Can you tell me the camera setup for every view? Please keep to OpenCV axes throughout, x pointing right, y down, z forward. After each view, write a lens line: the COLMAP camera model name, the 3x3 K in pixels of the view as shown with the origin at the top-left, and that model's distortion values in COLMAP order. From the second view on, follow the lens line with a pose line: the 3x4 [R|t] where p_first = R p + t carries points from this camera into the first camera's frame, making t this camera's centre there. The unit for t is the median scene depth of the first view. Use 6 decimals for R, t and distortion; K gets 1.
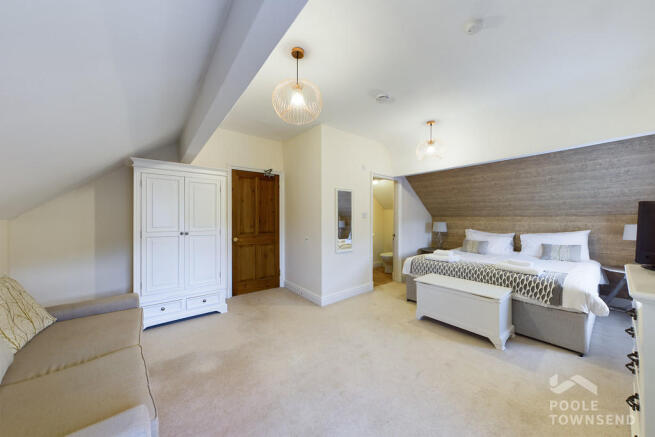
lens RADIAL K [[228.1, 0, 336.8], [0, 228.1, 219.1], [0, 0, 1]] dist [0.000760, 0.000058]
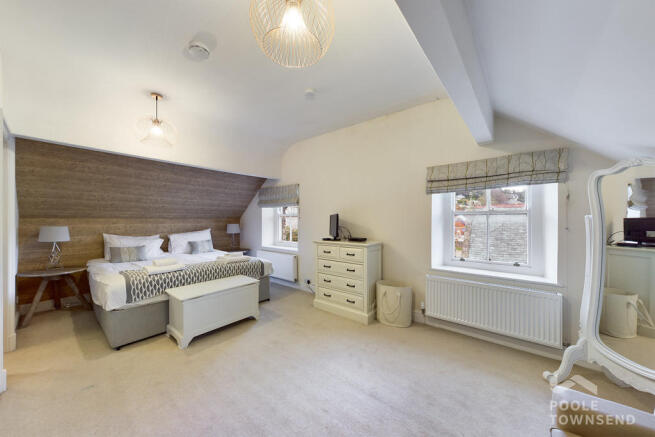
lens RADIAL K [[228.1, 0, 336.8], [0, 228.1, 219.1], [0, 0, 1]] dist [0.000760, 0.000058]
pose [[-0.221672, 0.003392, 0.975115, -0.372587], [0.002132, 0.999993, -0.002994, -0.003481], [-0.975119, 0.001416, -0.221678, 0.462121]]
